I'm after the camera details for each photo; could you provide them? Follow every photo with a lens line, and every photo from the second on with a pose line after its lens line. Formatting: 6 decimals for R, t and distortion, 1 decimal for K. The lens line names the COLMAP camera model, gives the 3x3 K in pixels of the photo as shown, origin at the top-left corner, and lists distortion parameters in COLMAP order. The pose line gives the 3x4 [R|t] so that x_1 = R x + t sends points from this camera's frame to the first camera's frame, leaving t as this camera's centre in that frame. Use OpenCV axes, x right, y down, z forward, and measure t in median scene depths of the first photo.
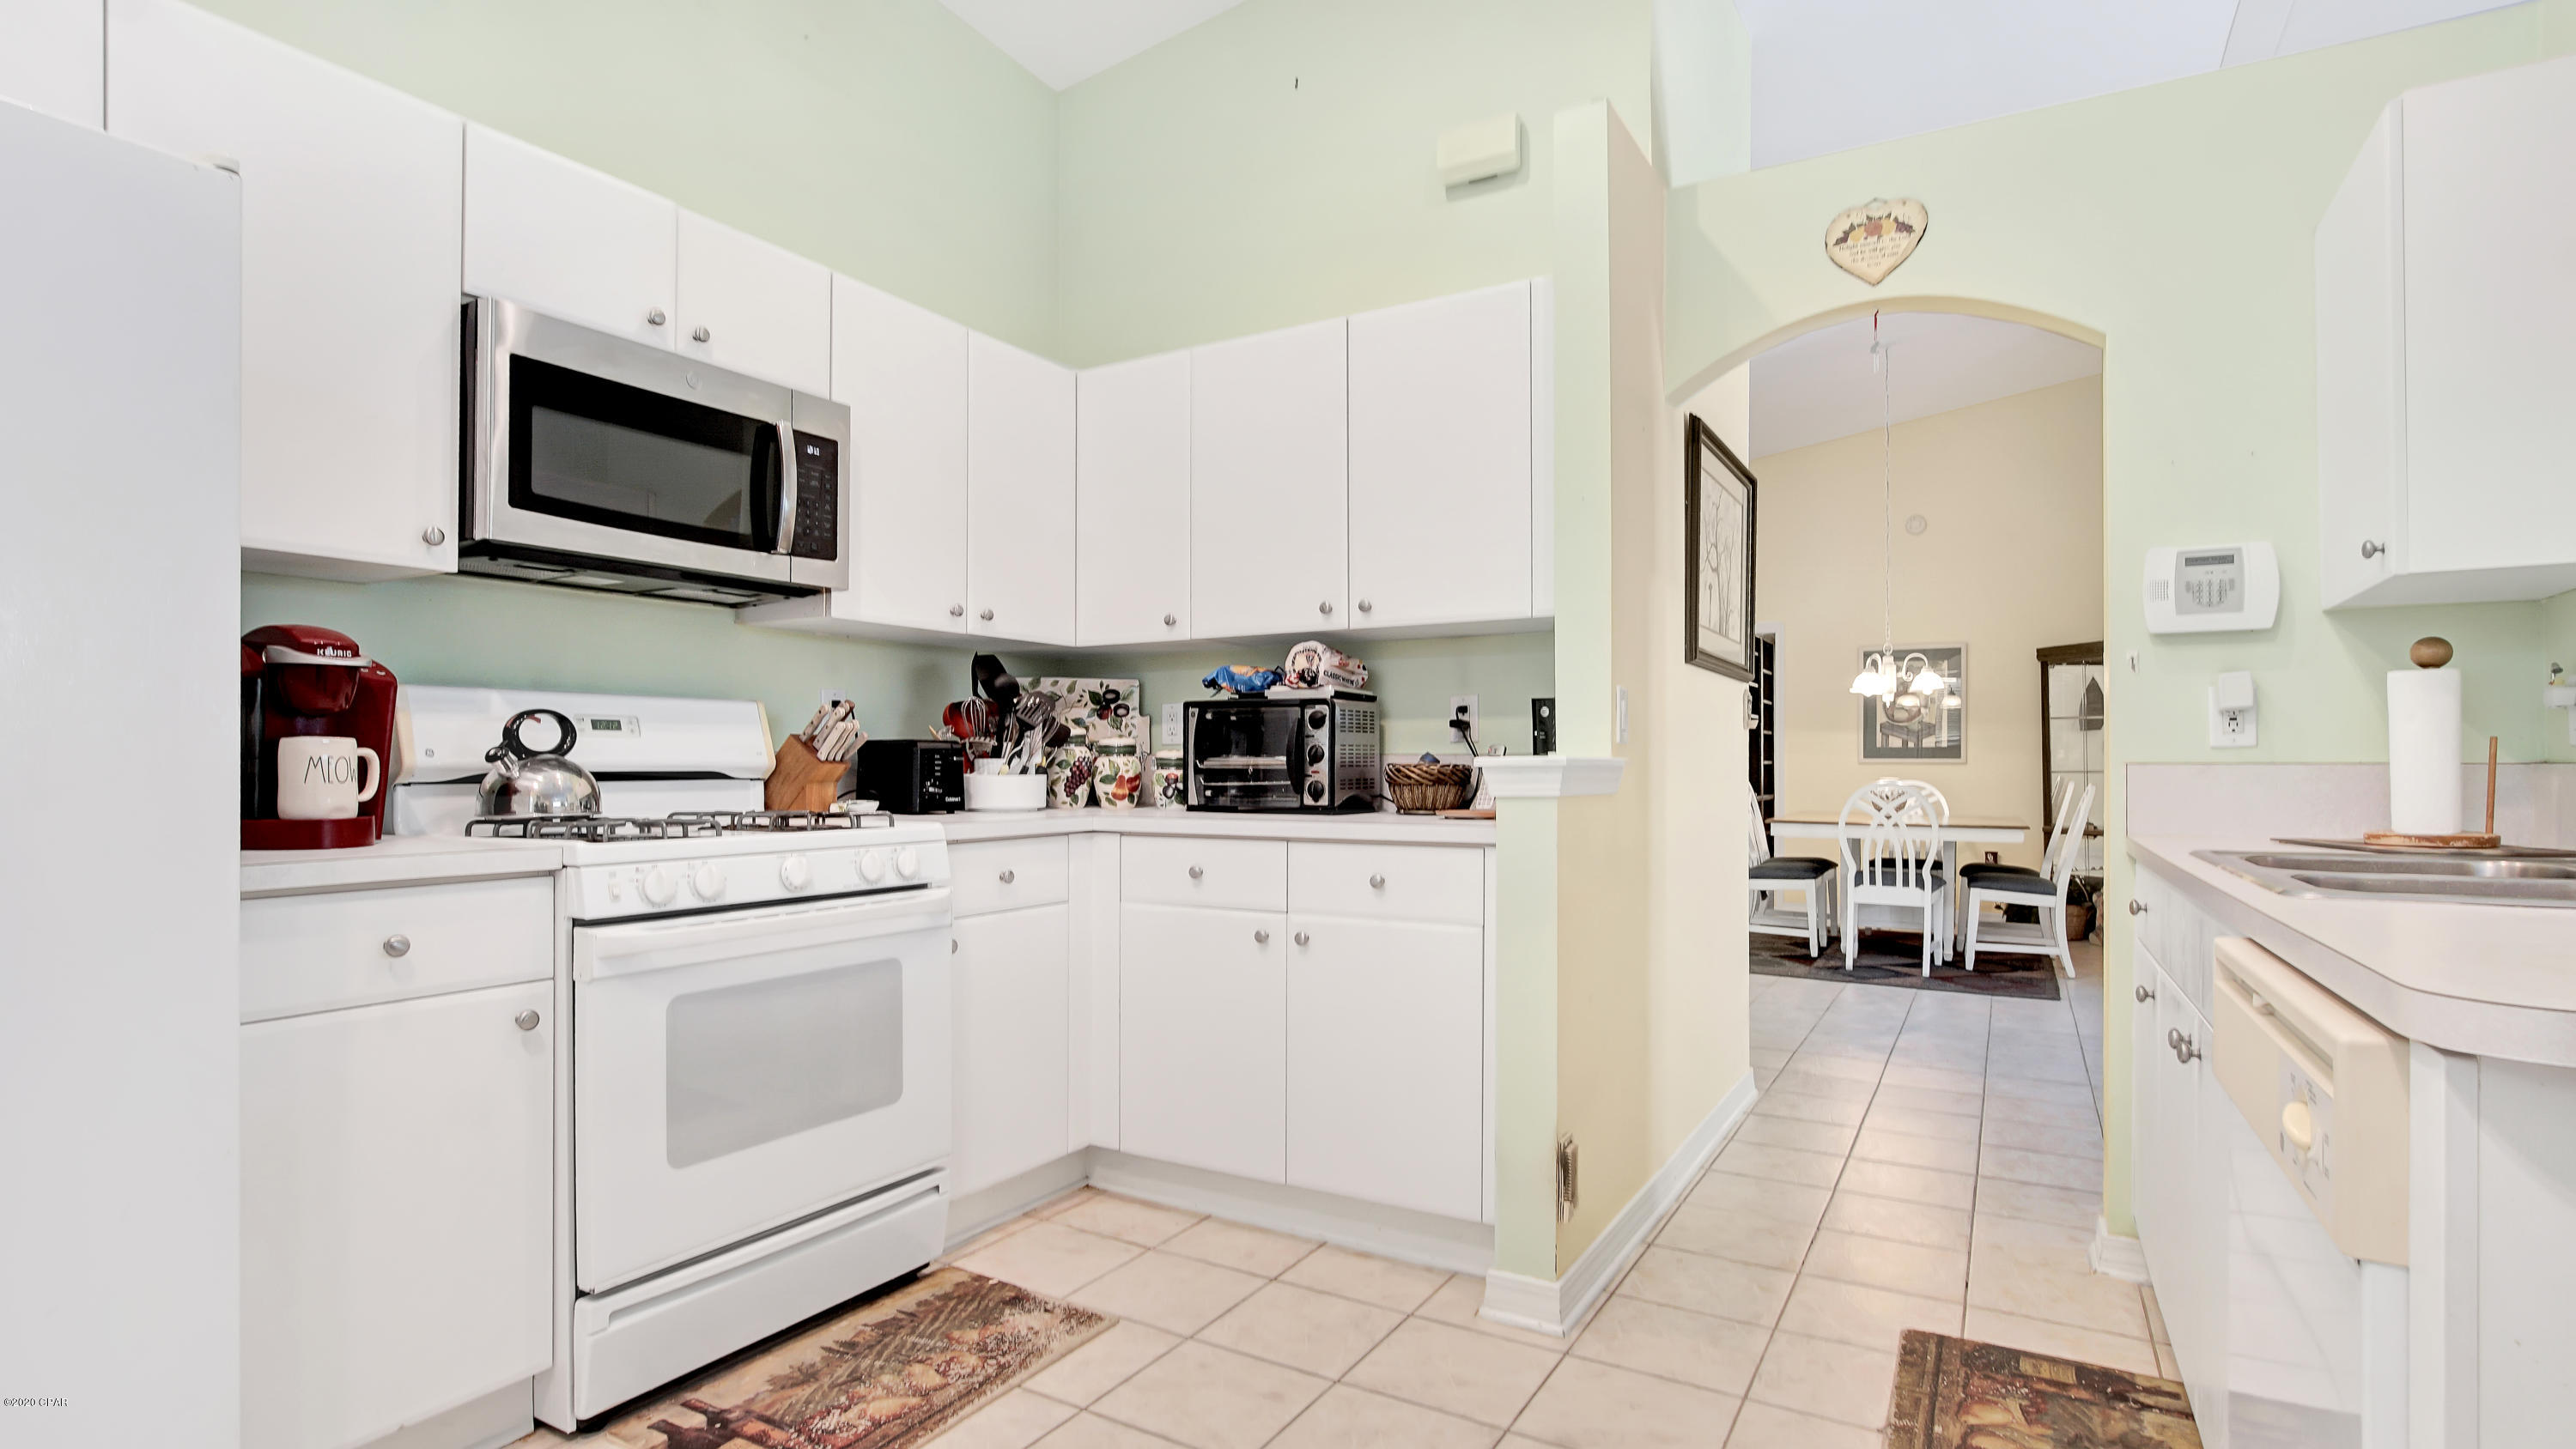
lens RADIAL K [[1225.2, 0, 1282.9], [0, 1225.2, 760.7], [0, 0, 1]] dist [-0.005325, -0.000229]
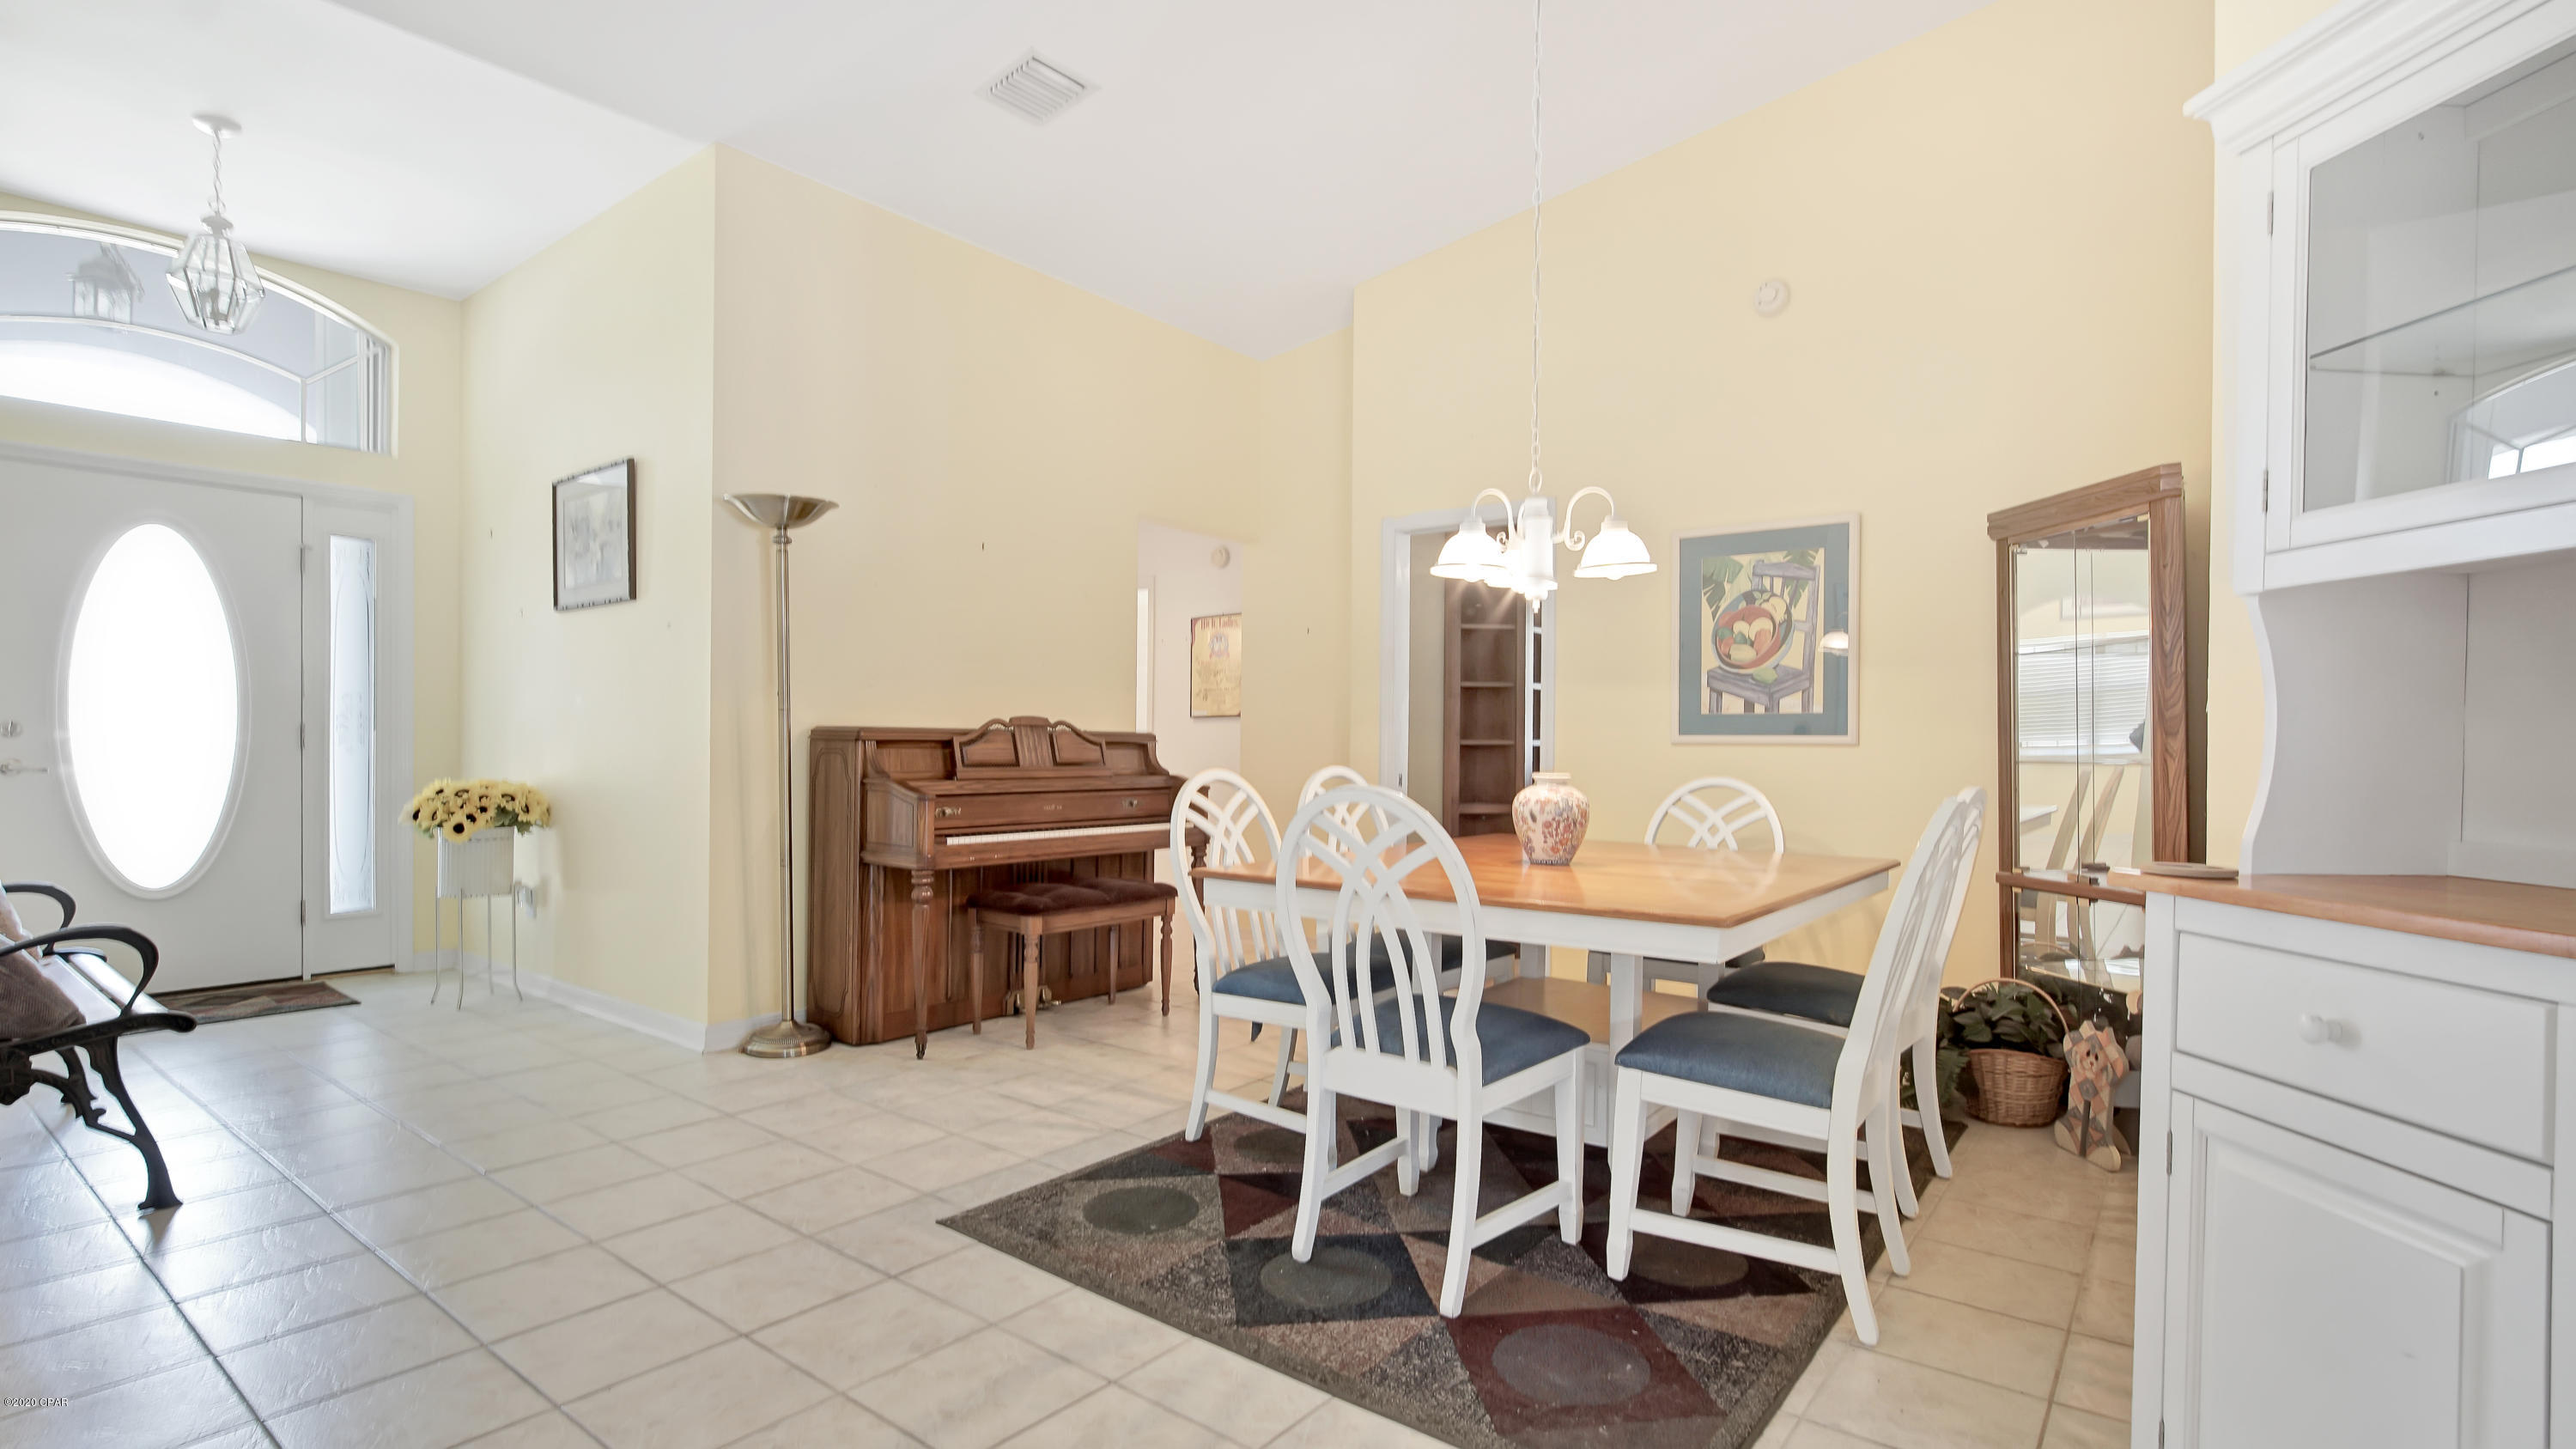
lens RADIAL K [[1197.1, 0, 1268.9], [0, 1197.1, 753.0], [0, 0, 1]] dist [-0.007019, 0.001163]
pose [[0.991553, 0.006267, -0.129554, 0.372708], [-0.005377, 0.999959, 0.007224, 0.003462], [0.129594, -0.006466, 0.991546, 0.458318]]
